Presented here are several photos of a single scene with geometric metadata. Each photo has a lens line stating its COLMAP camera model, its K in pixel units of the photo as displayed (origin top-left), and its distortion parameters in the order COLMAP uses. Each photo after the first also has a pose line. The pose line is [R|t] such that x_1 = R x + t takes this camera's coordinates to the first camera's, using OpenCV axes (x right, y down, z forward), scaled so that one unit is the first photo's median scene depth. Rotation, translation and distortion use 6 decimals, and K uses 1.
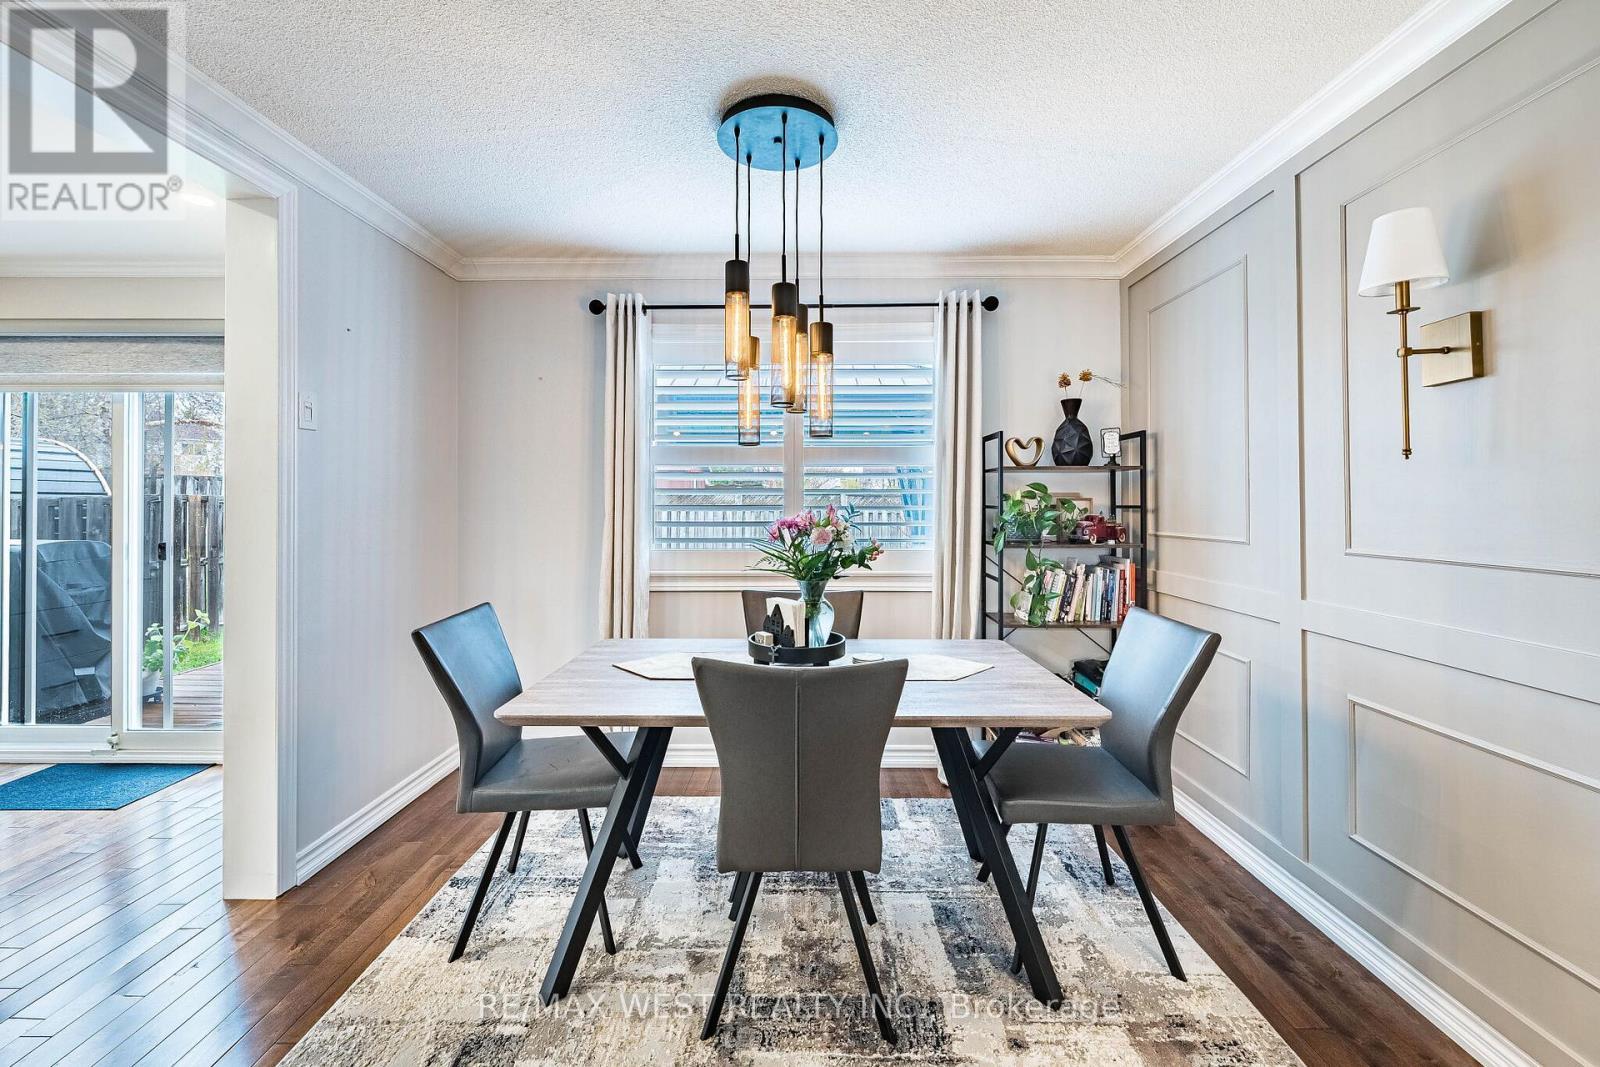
lens RADIAL K [[638.0, 0, 802.1], [0, 638.0, 497.8], [0, 0, 1]] dist [-0.002301, -0.000494]
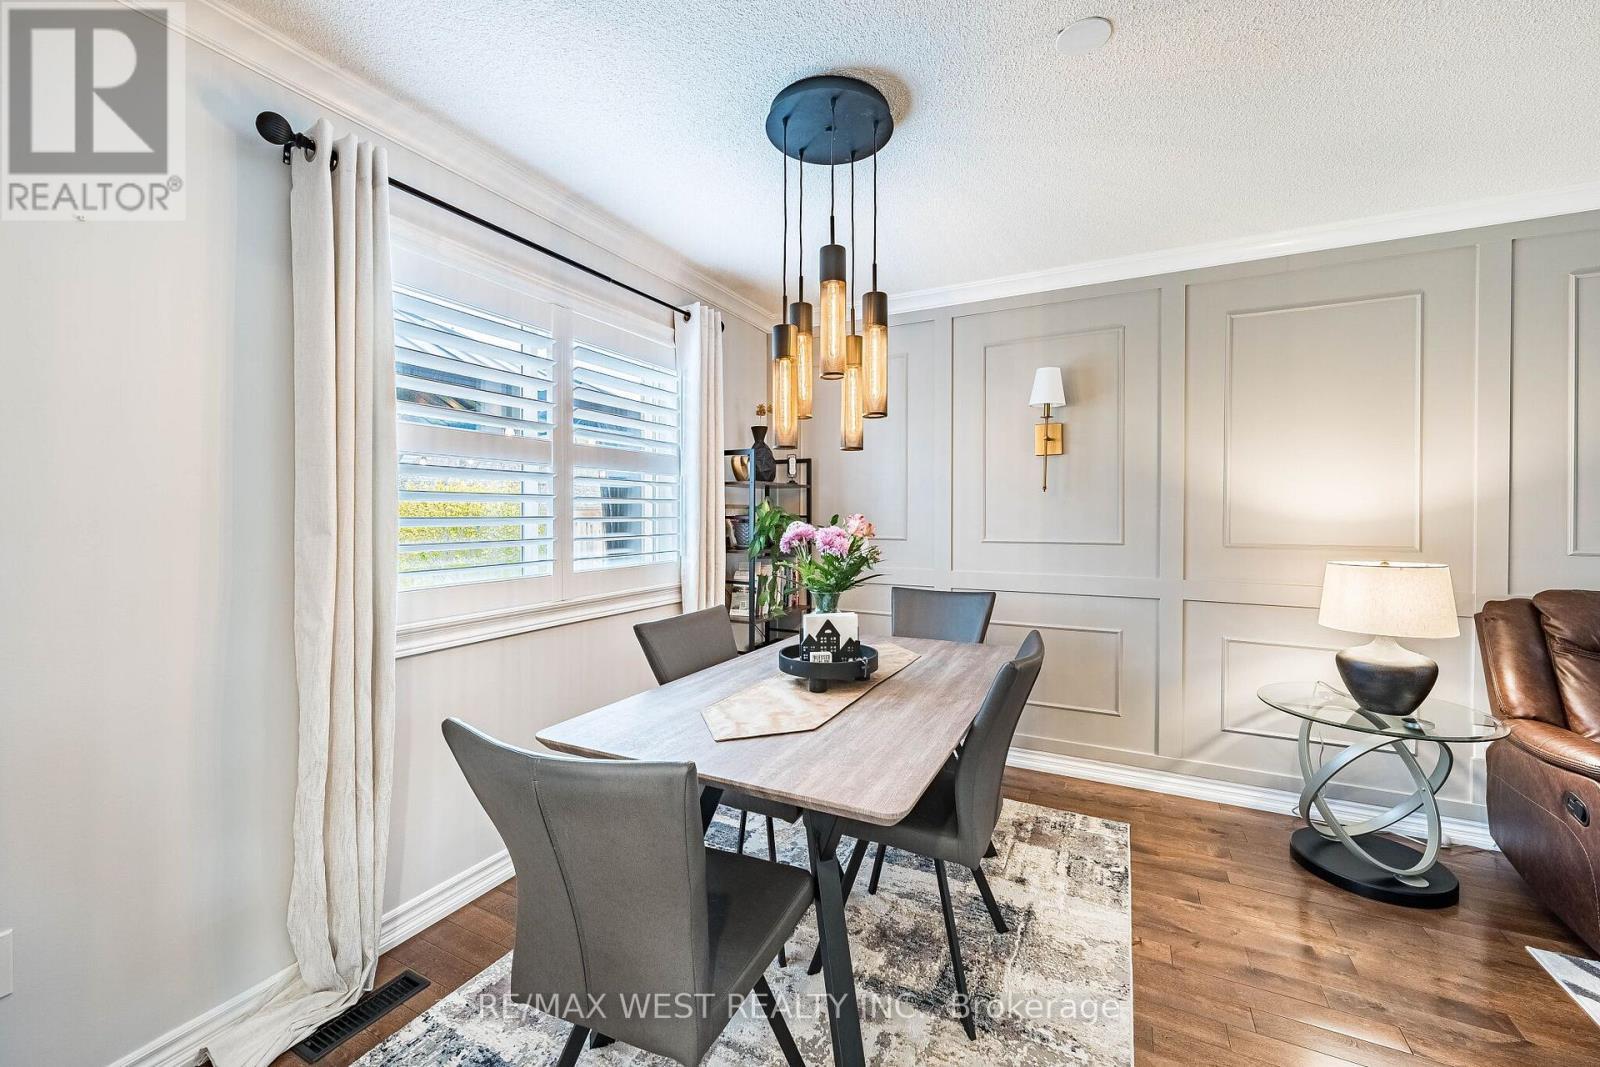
lens RADIAL K [[628.3, 0, 781.2], [0, 628.3, 518.3], [0, 0, 1]] dist [-0.019752, 0.000045]
pose [[0.464628, -0.007853, 0.885471, -0.643351], [-0.005262, 0.999919, 0.011629, 0.003207], [-0.885490, -0.010063, 0.464549, 0.450764]]
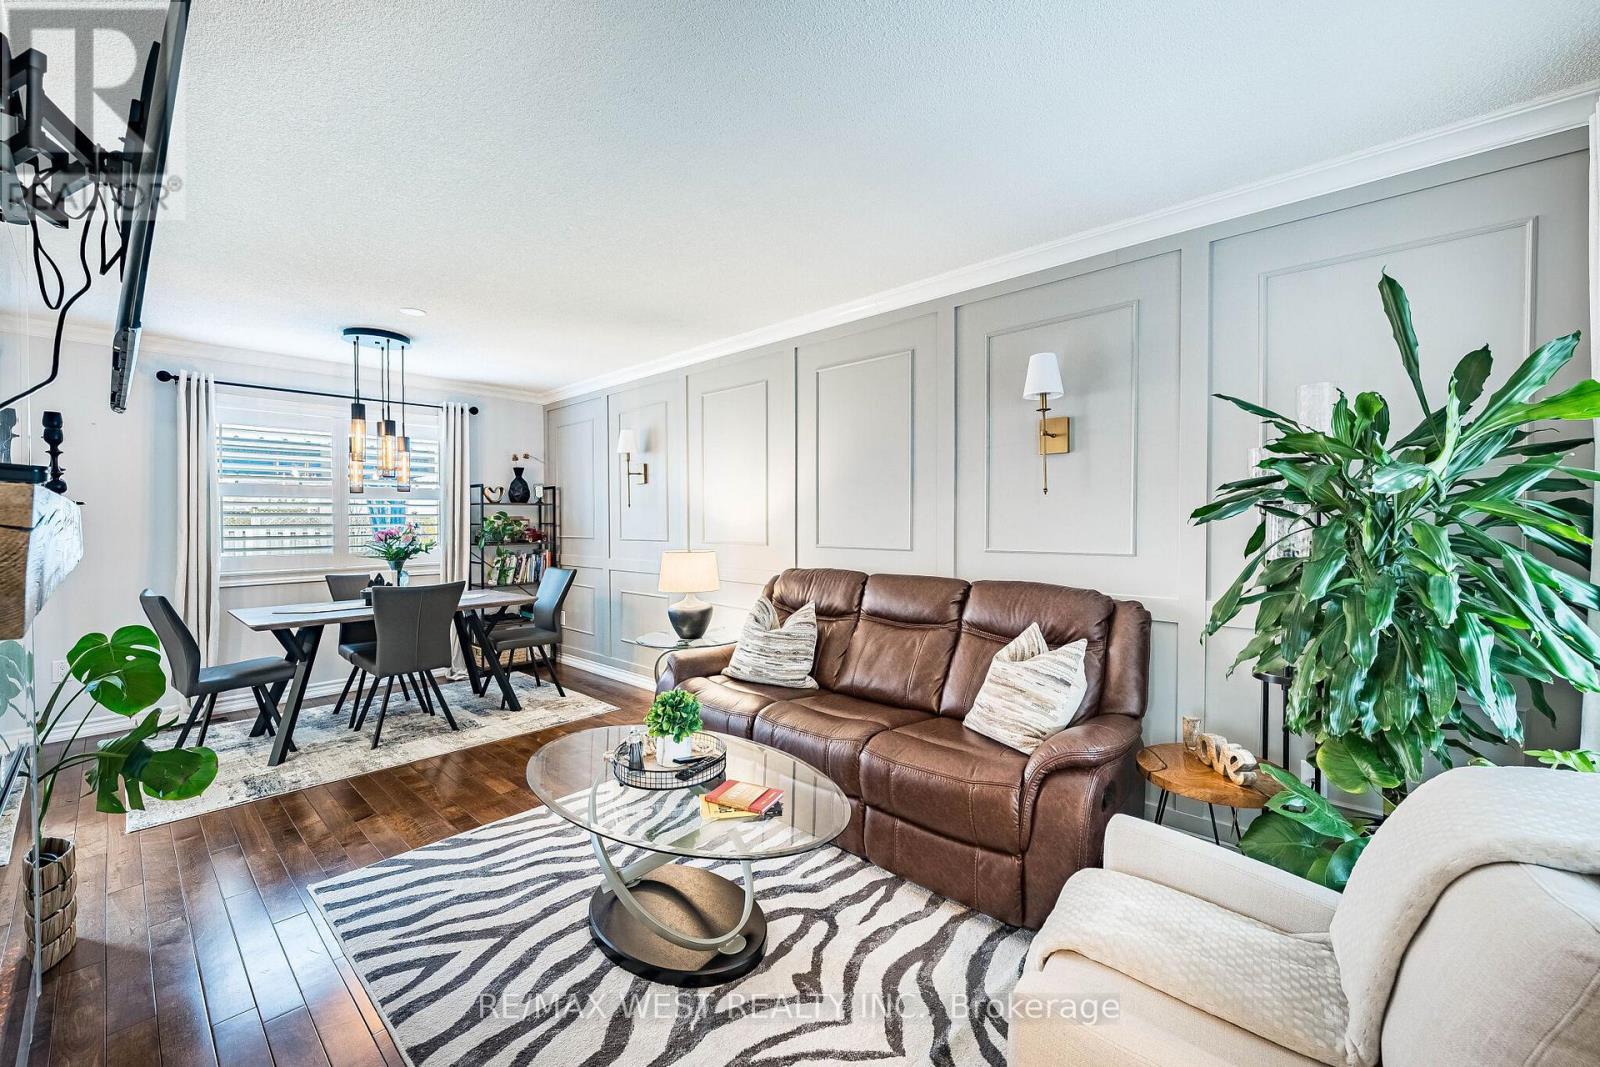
lens RADIAL K [[641.4, 0, 793.4], [0, 641.4, 521.0], [0, 0, 1]] dist [-0.001053, -0.000108]
pose [[0.678711, -0.007616, 0.734366, -0.461329], [-0.000458, 0.999942, 0.010794, -0.016393], [-0.734405, -0.007662, 0.678668, -0.972927]]
